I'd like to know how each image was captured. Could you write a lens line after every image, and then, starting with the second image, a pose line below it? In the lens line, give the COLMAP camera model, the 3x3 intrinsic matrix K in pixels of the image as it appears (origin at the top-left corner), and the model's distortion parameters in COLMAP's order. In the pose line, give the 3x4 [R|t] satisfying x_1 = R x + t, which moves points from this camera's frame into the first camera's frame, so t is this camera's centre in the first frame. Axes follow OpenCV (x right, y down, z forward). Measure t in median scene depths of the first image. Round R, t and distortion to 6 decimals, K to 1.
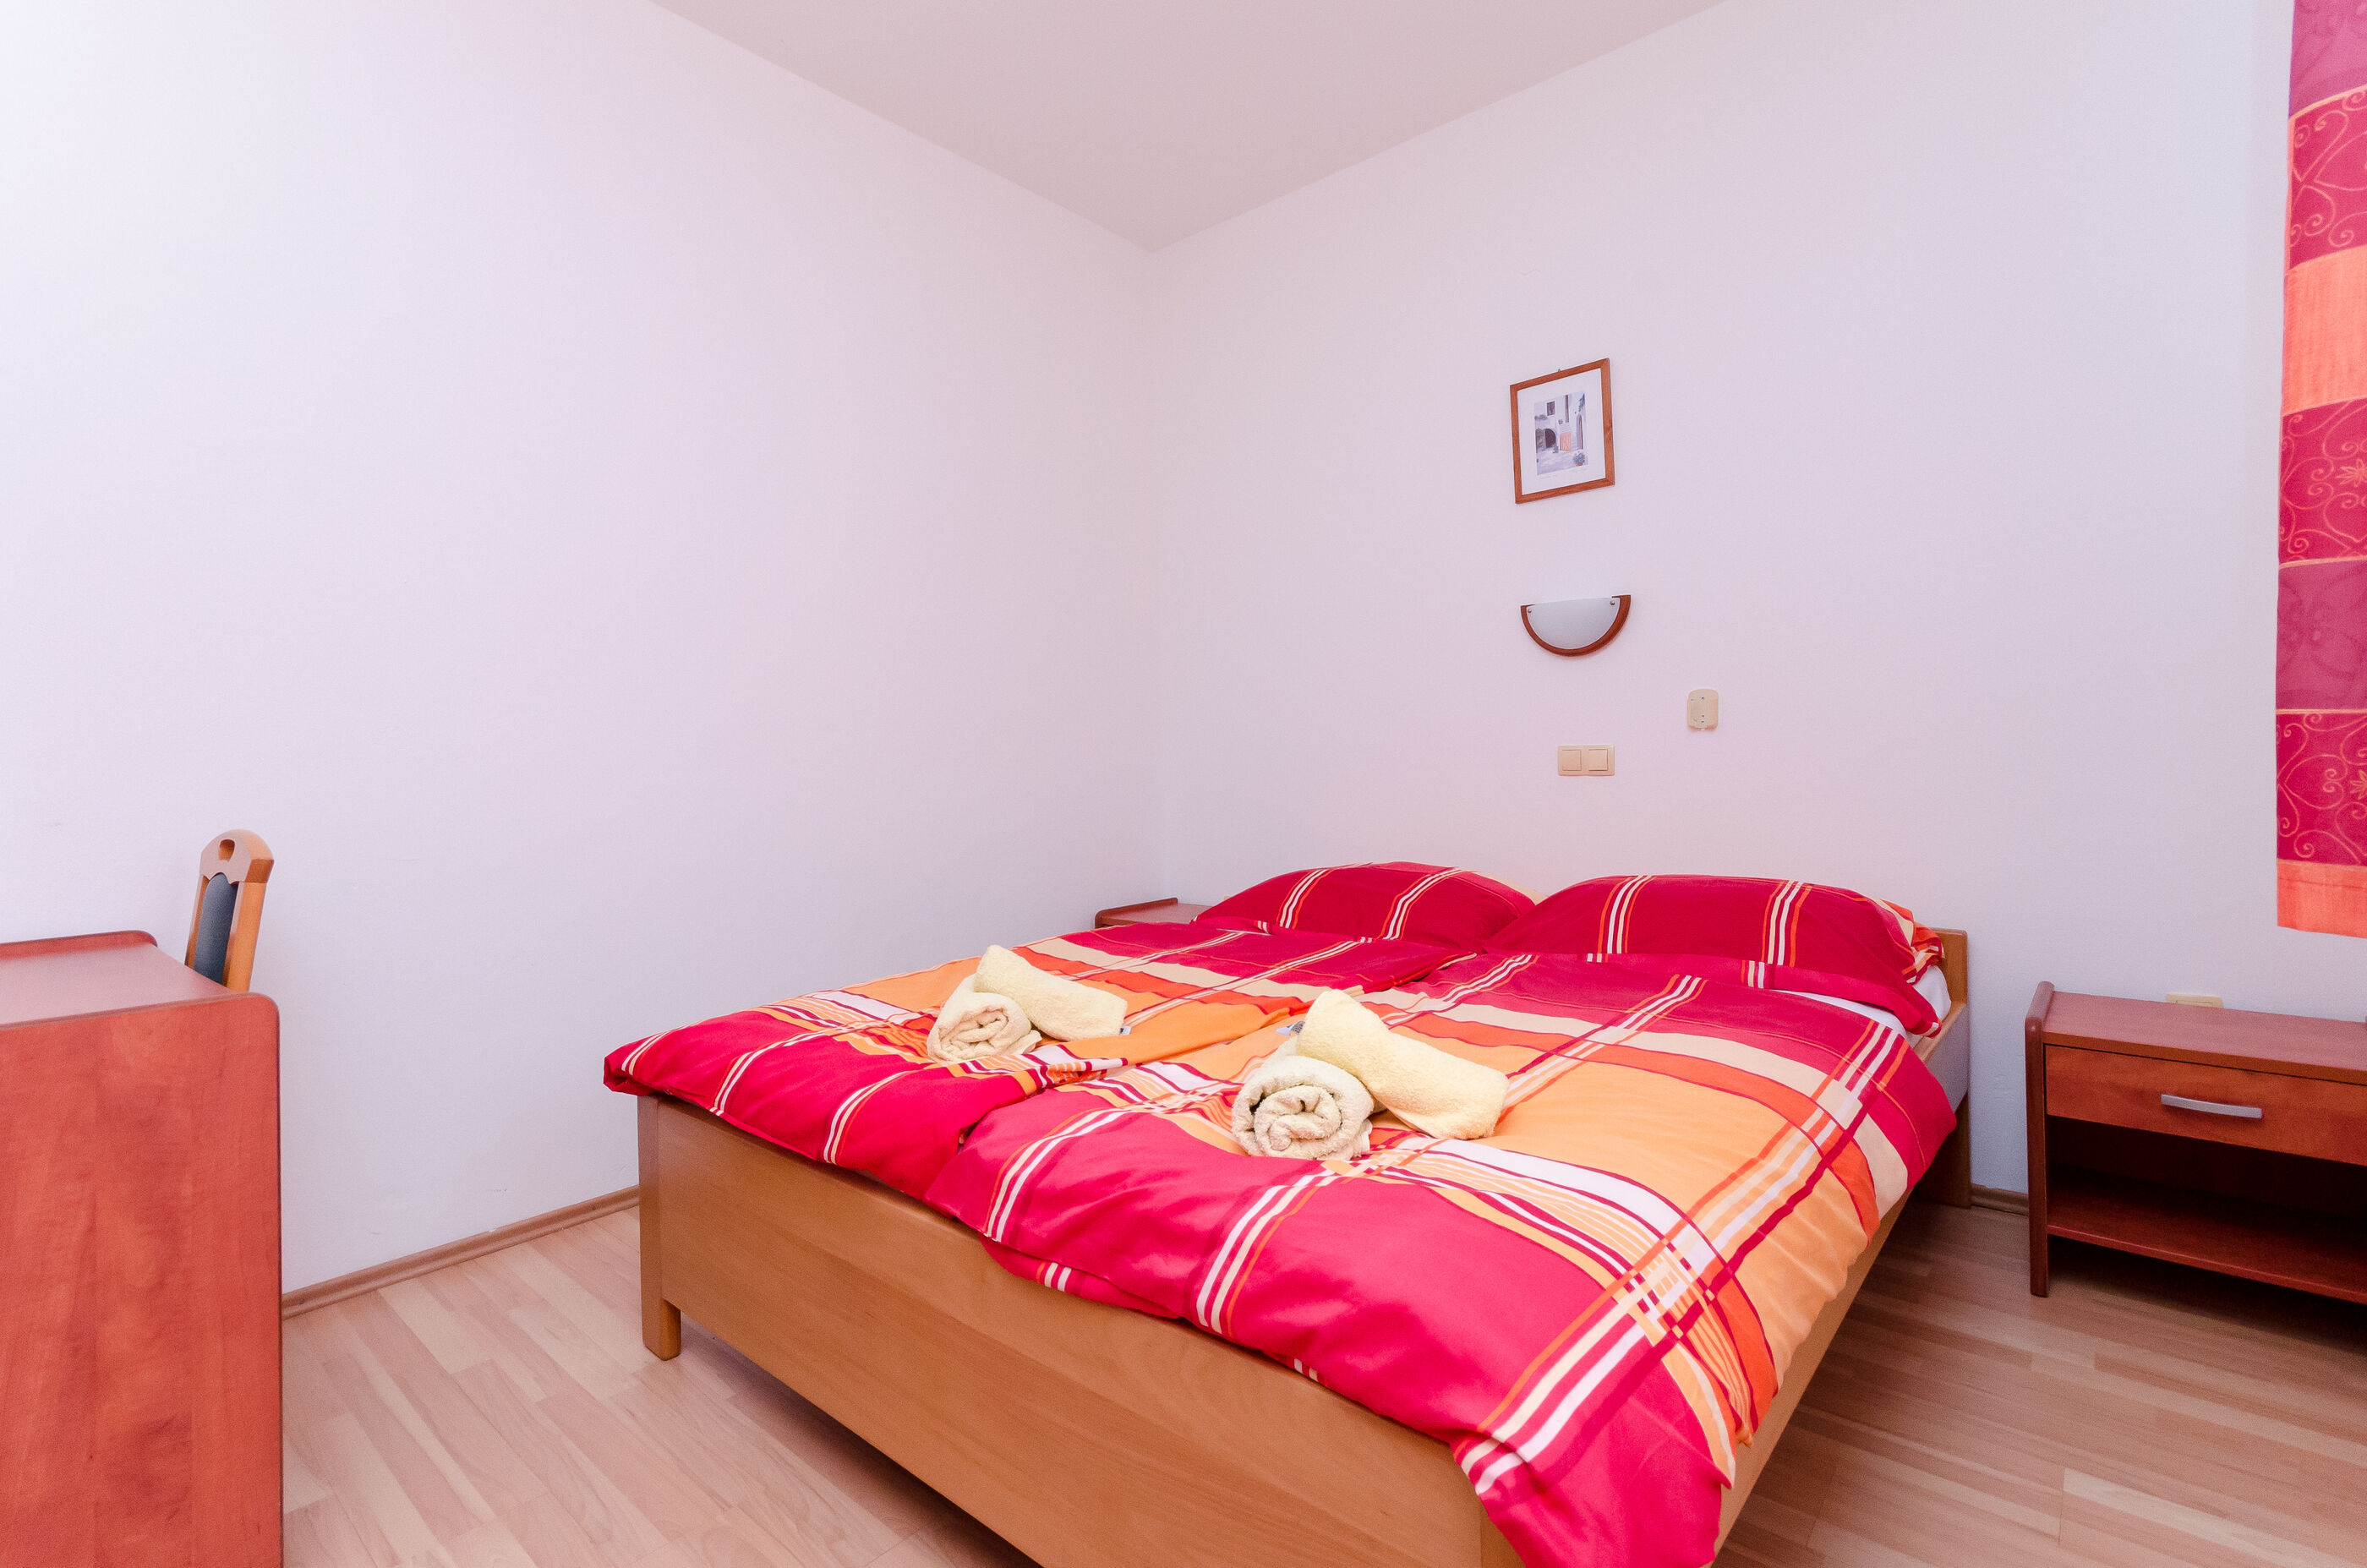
lens RADIAL K [[1107.7, 0, 1168.5], [0, 1107.7, 795.2], [0, 0, 1]] dist [0.007484, -0.004080]
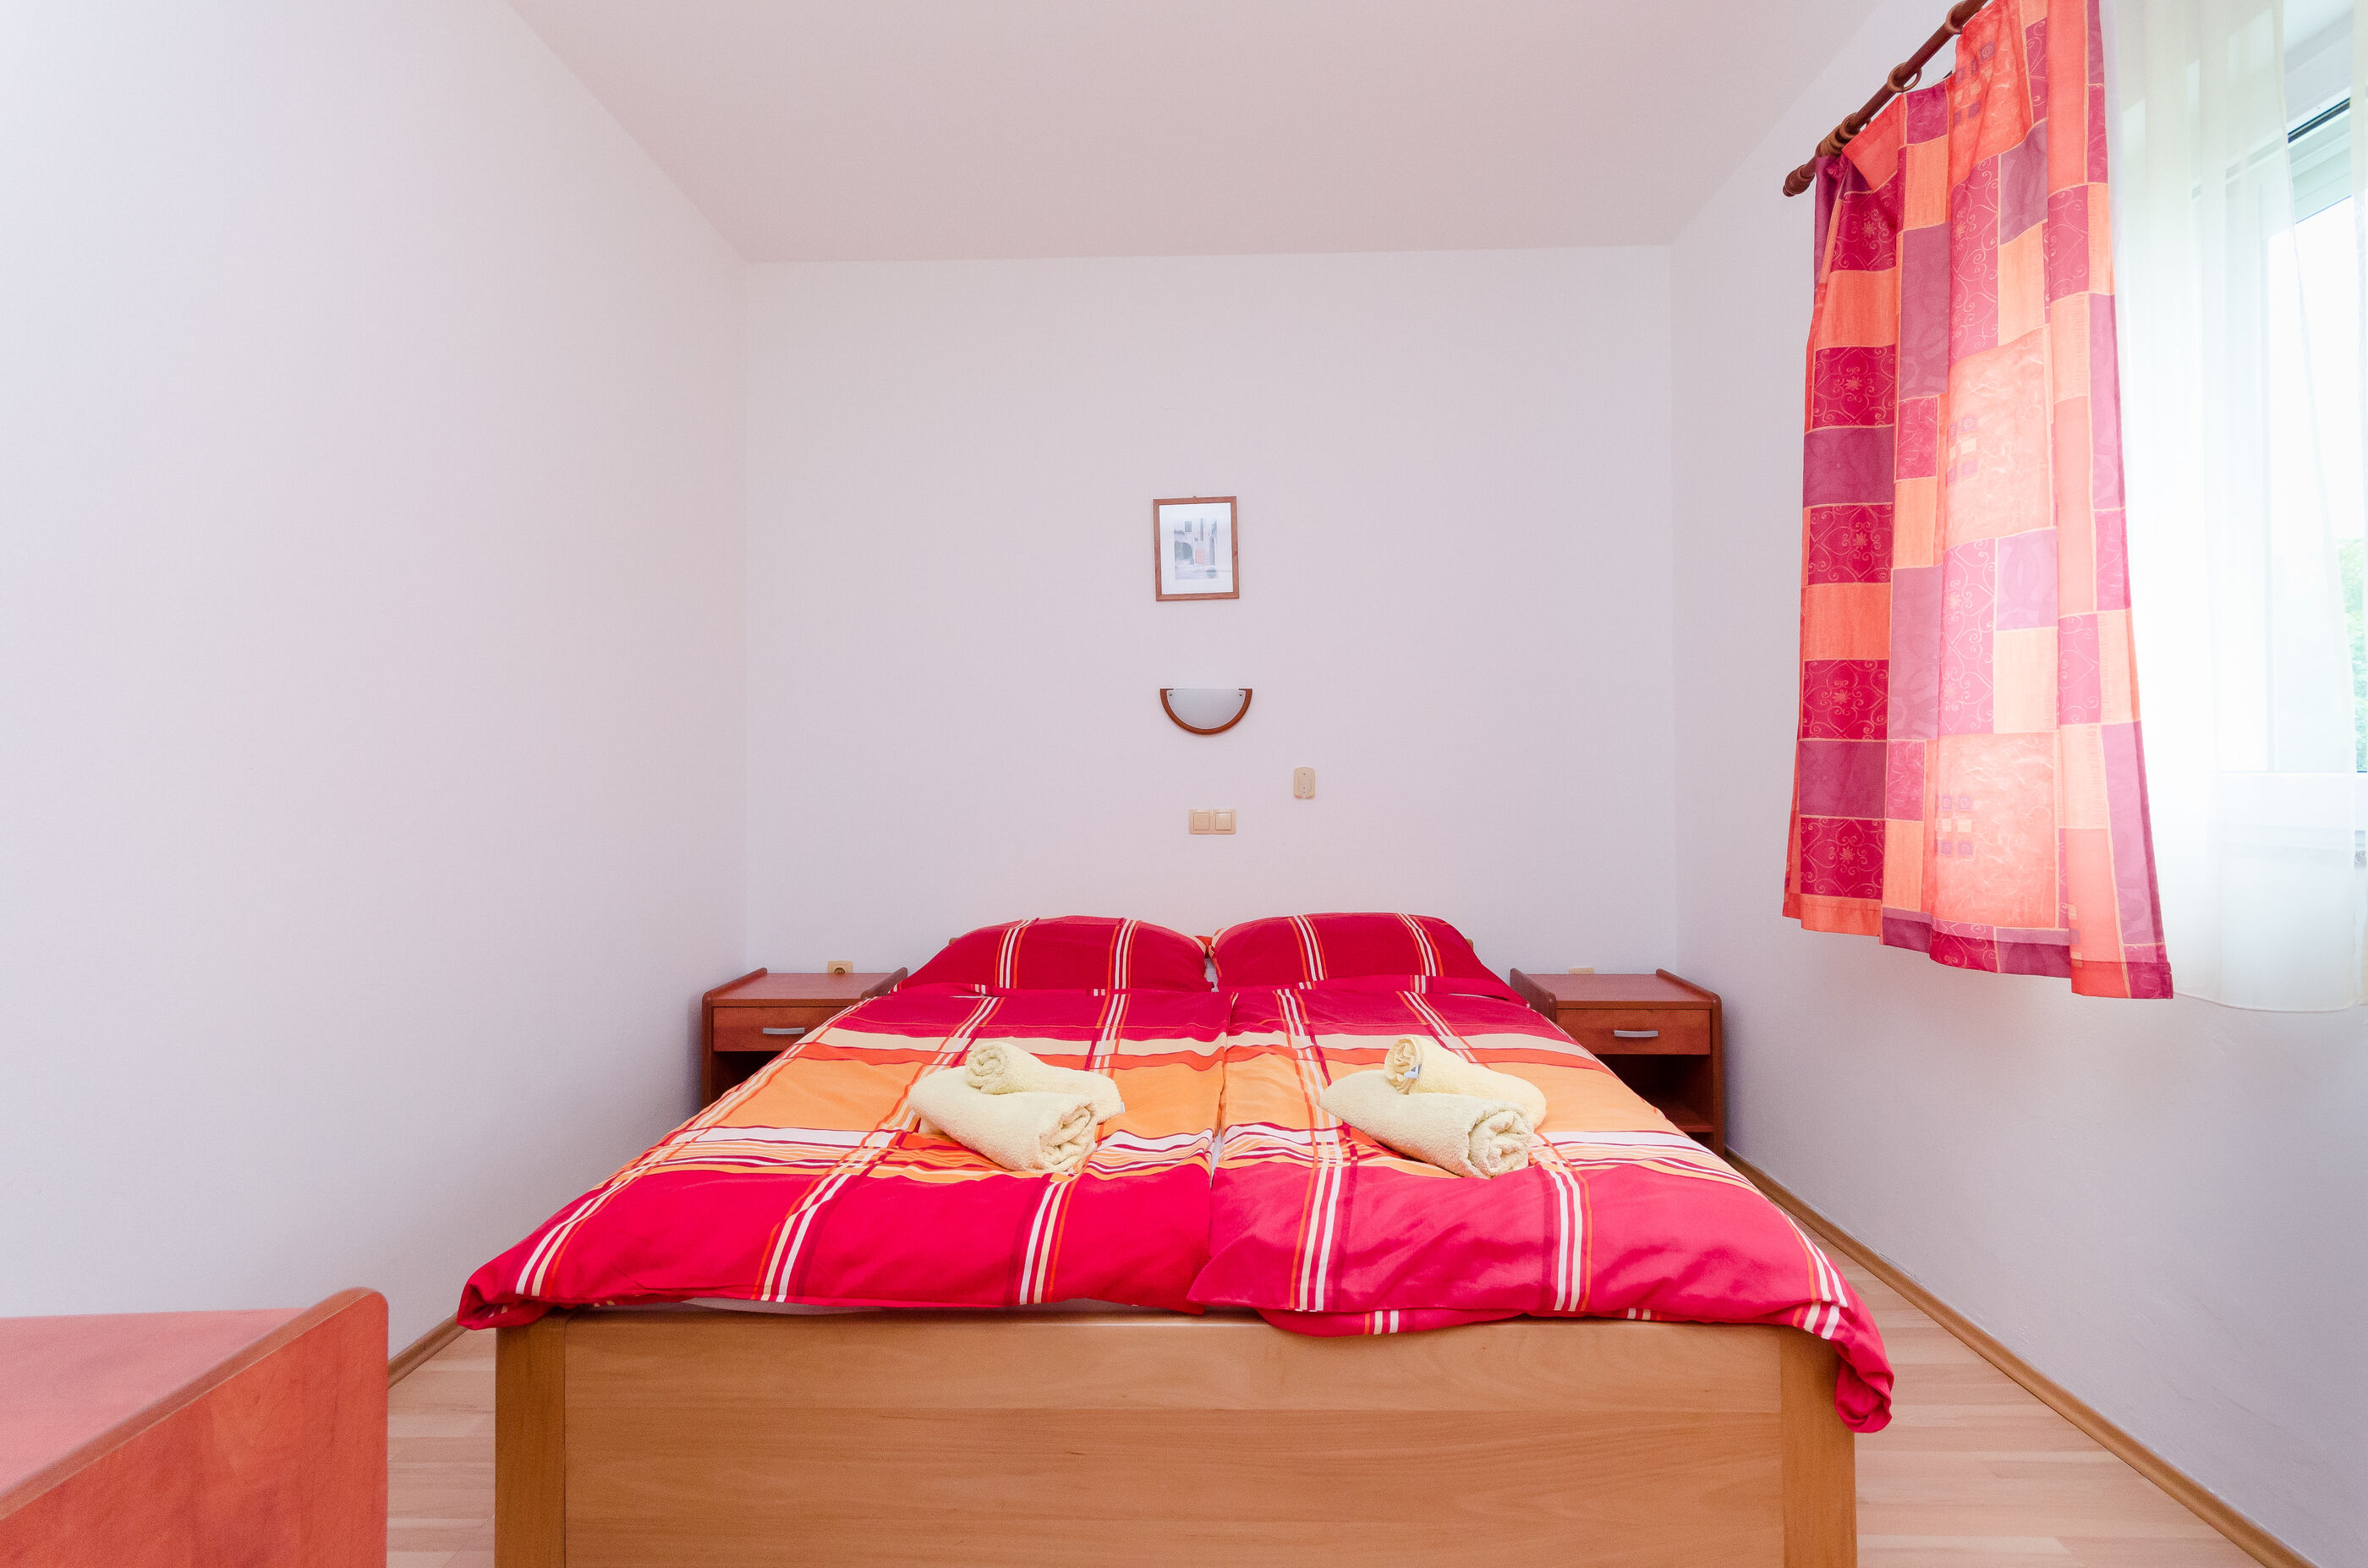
lens RADIAL K [[1108.3, 0, 1158.8], [0, 1108.3, 788.2], [0, 0, 1]] dist [0.007484, -0.004080]
pose [[0.756308, 0.005973, 0.654188, -0.686839], [0.012324, 0.999651, -0.023376, -0.059363], [-0.654099, 0.025742, 0.755971, 0.187958]]
